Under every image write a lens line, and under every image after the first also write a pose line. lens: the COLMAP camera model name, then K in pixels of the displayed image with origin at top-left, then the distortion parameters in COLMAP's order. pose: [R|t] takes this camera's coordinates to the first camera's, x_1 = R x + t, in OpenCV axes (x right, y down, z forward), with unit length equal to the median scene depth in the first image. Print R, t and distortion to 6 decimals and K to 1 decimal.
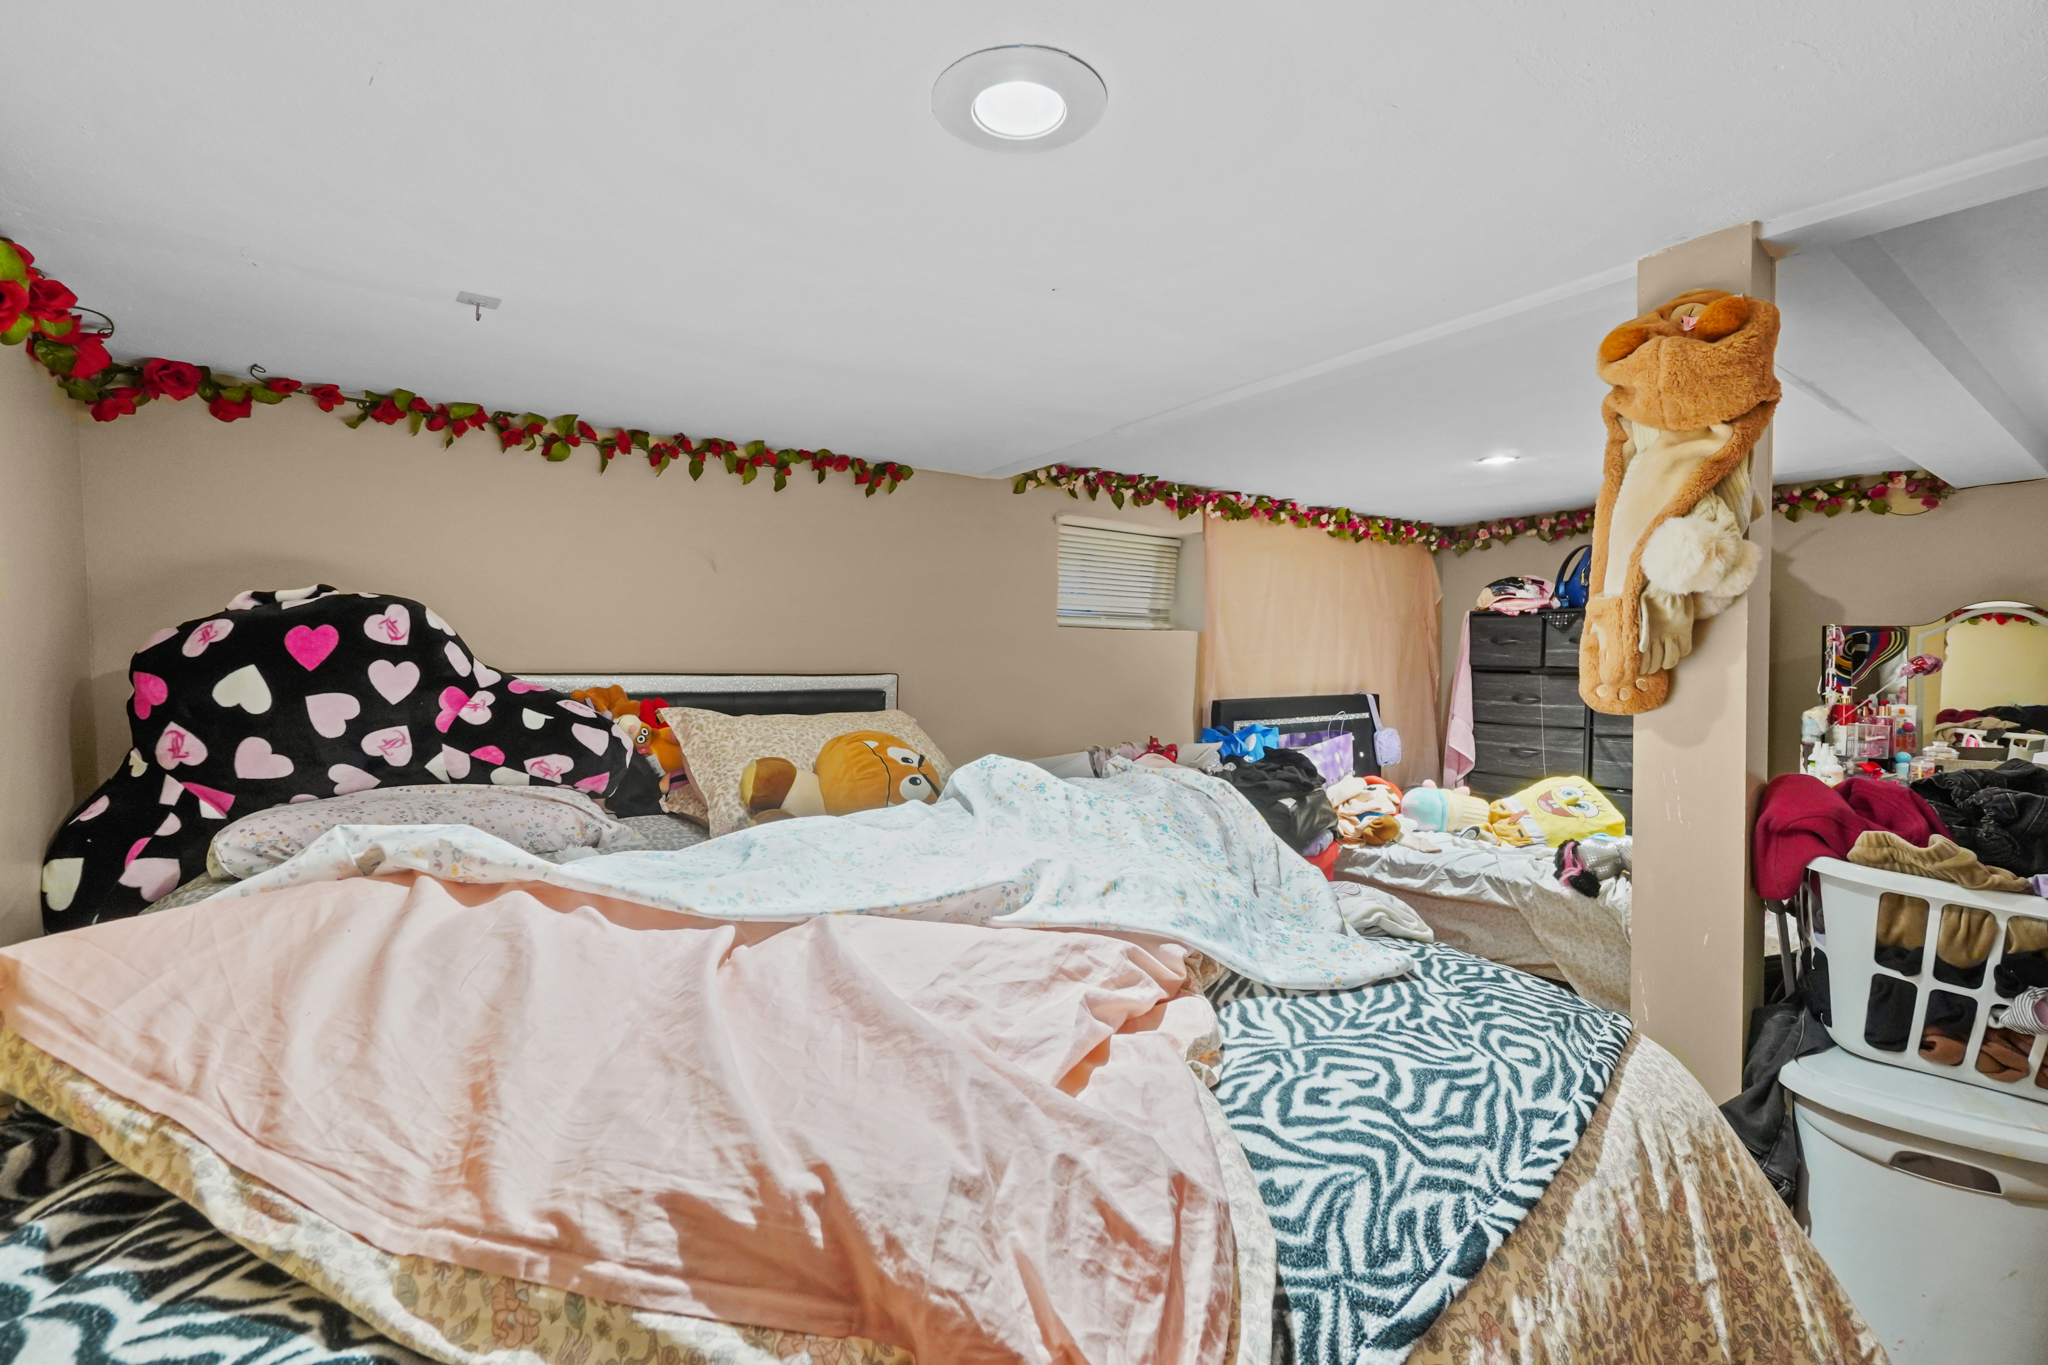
lens RADIAL K [[905.0, 0, 977.8], [0, 905.0, 702.6], [0, 0, 1]] dist [-0.002986, -0.000381]
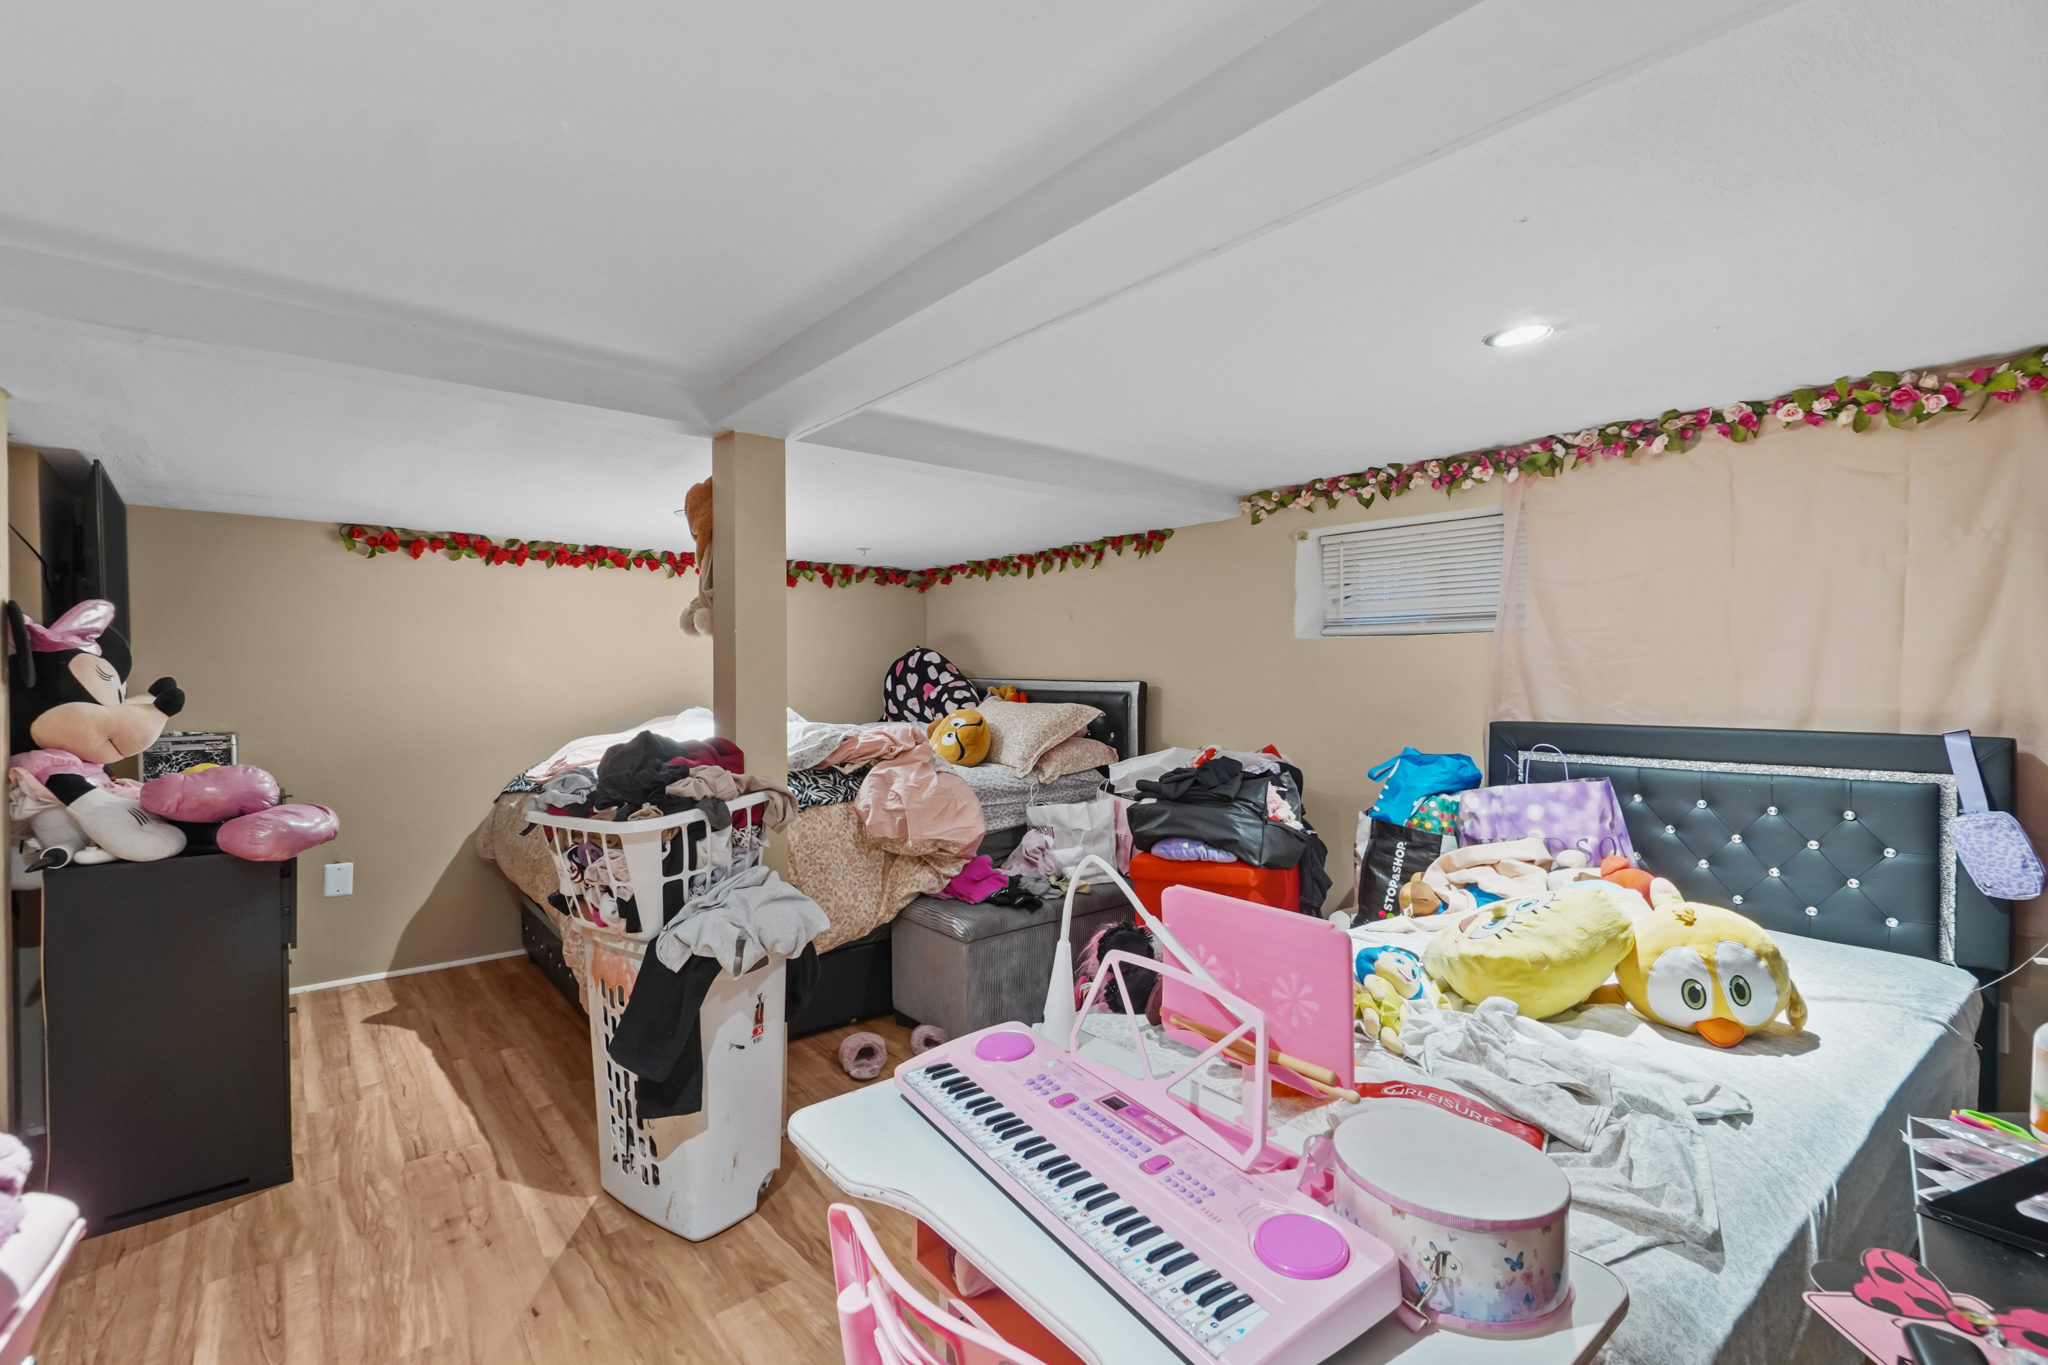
lens RADIAL K [[920.4, 0, 1024.0], [0, 920.4, 682.5], [0, 0, 1]] dist [-0.000968, -0.000091]
pose [[0.073602, 0.016050, -0.997159, 2.000754], [-0.034126, 0.999325, 0.013566, -0.064182], [0.996704, 0.033030, 0.074100, 1.067864]]
